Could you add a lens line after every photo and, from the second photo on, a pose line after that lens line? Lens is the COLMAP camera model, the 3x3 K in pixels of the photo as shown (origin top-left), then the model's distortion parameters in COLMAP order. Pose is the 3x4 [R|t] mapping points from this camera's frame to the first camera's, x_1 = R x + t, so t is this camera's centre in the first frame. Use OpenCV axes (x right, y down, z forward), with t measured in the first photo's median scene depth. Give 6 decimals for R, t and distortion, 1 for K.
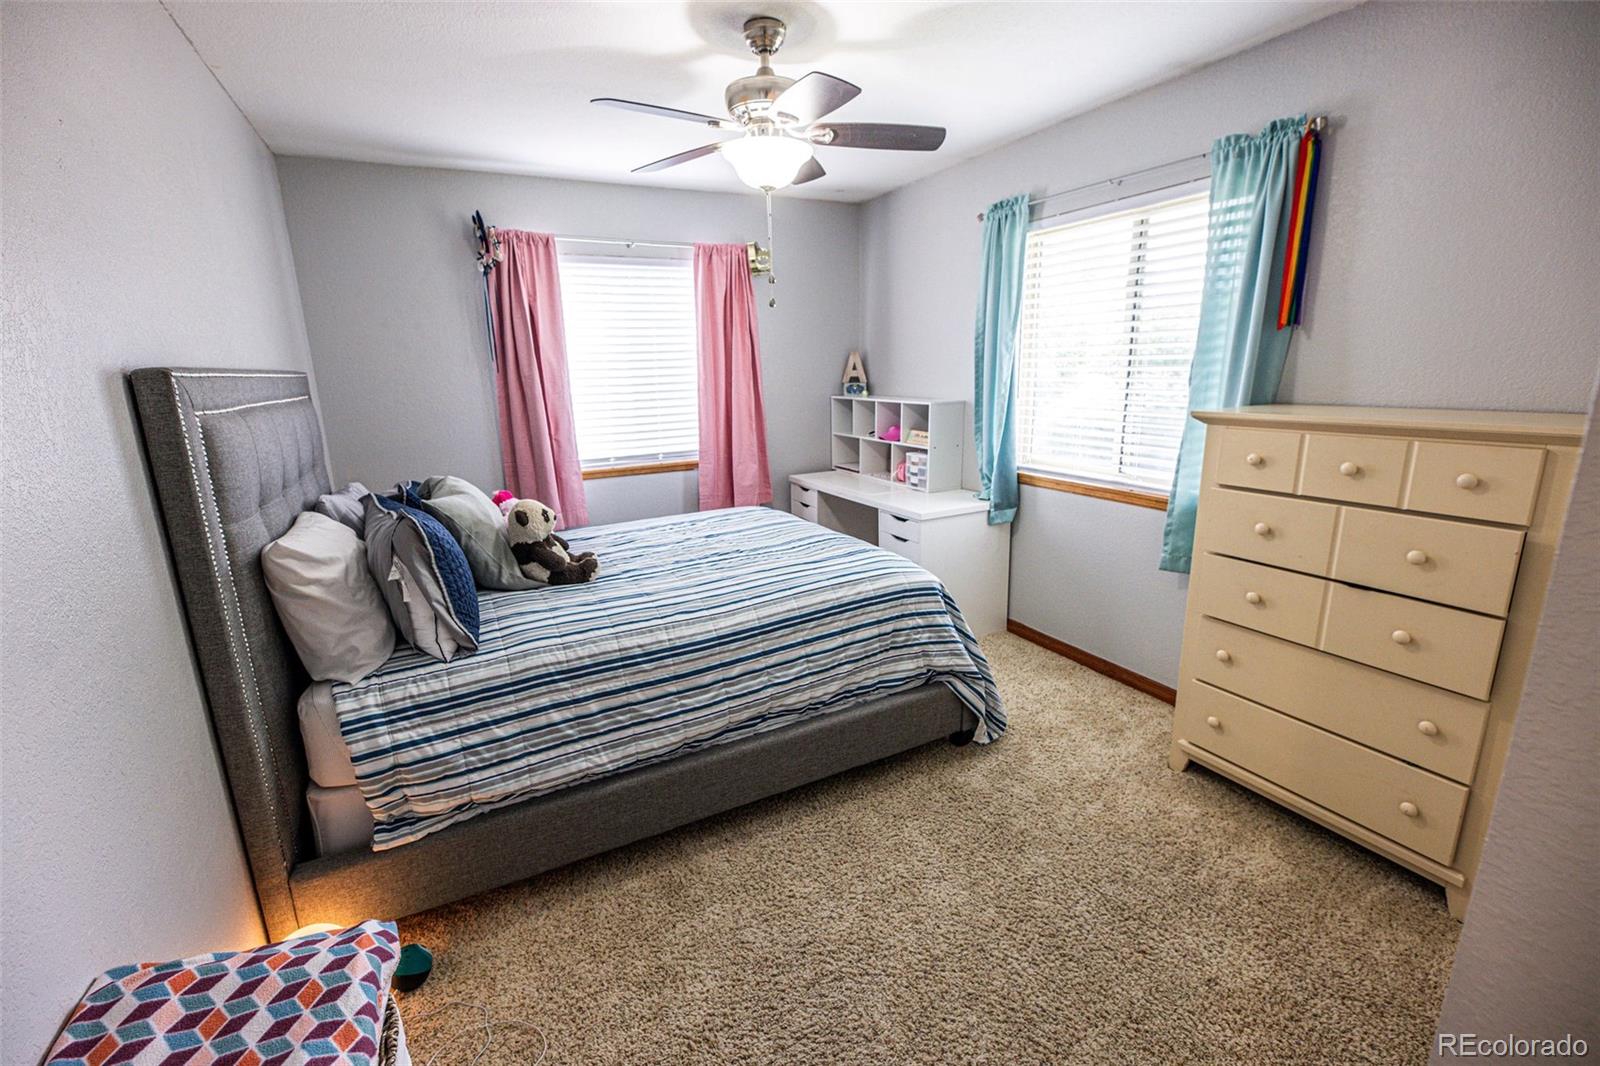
lens RADIAL K [[648.9, 0, 804.2], [0, 648.9, 524.5], [0, 0, 1]] dist [-0.004510, -0.001069]
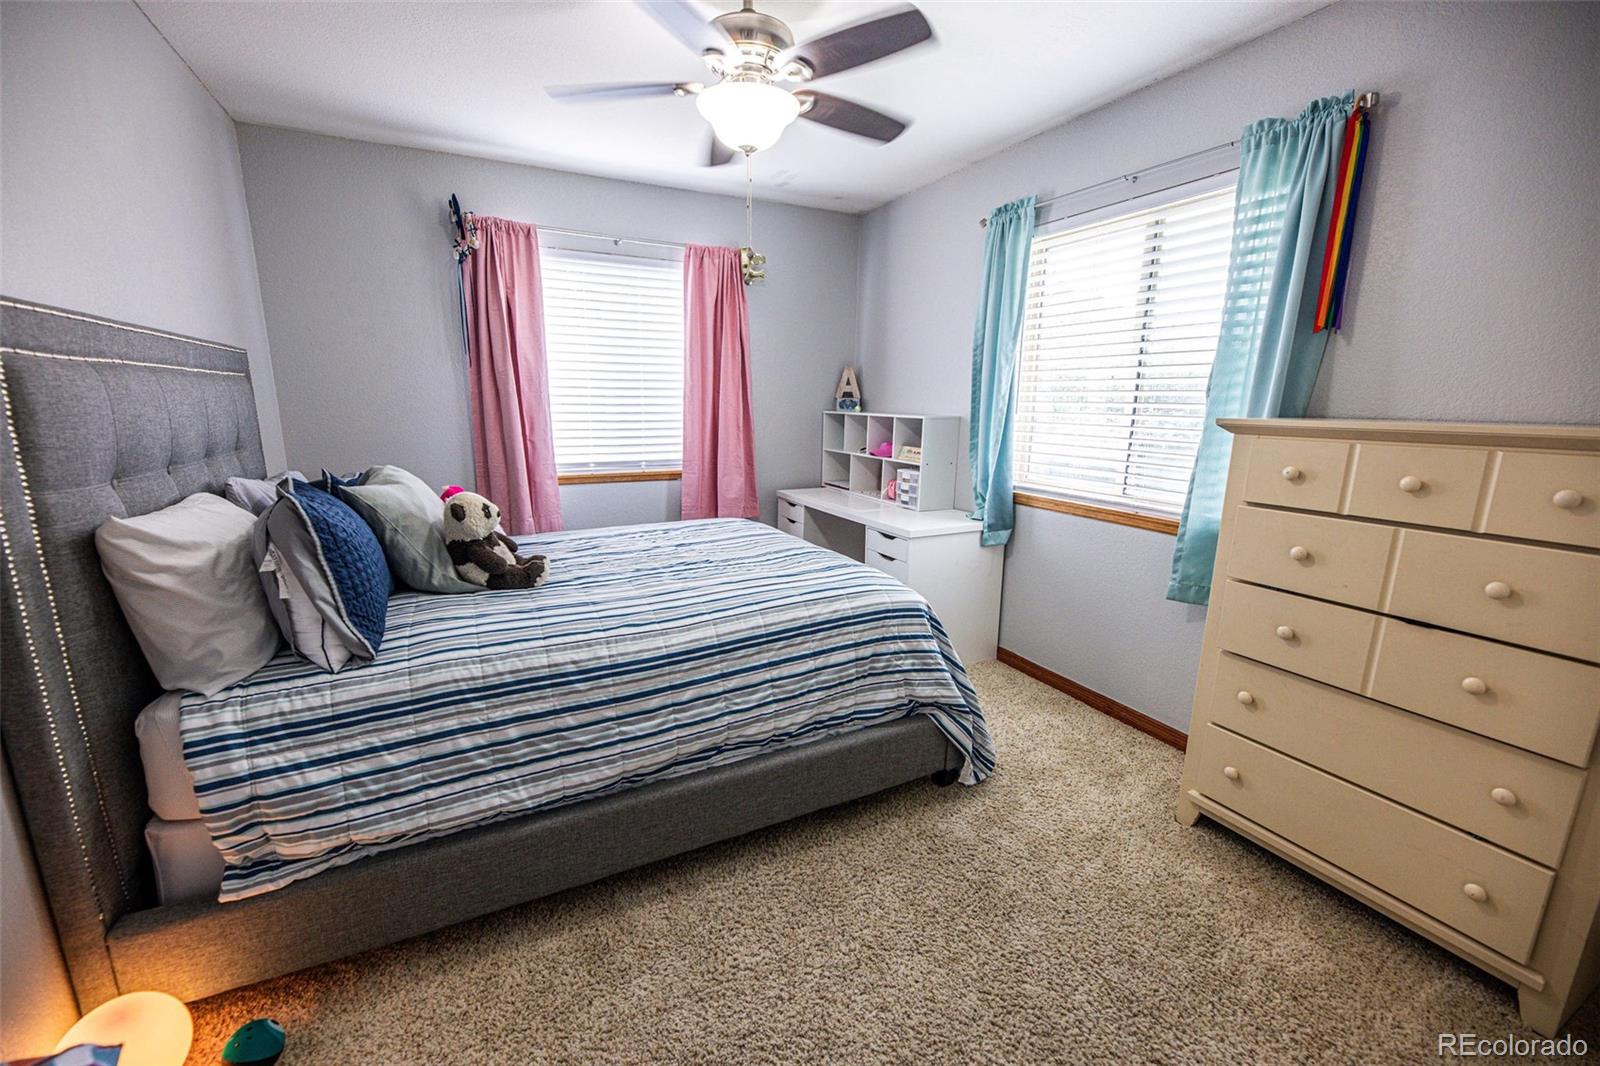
lens RADIAL K [[648.9, 0, 796.7], [0, 648.9, 531.4], [0, 0, 1]] dist [-0.004510, -0.001069]
pose [[0.999286, 0.037779, 0.000977, 0.031426], [-0.037751, 0.999077, -0.020510, 0.019127], [-0.001751, 0.020458, 0.999789, 0.125900]]
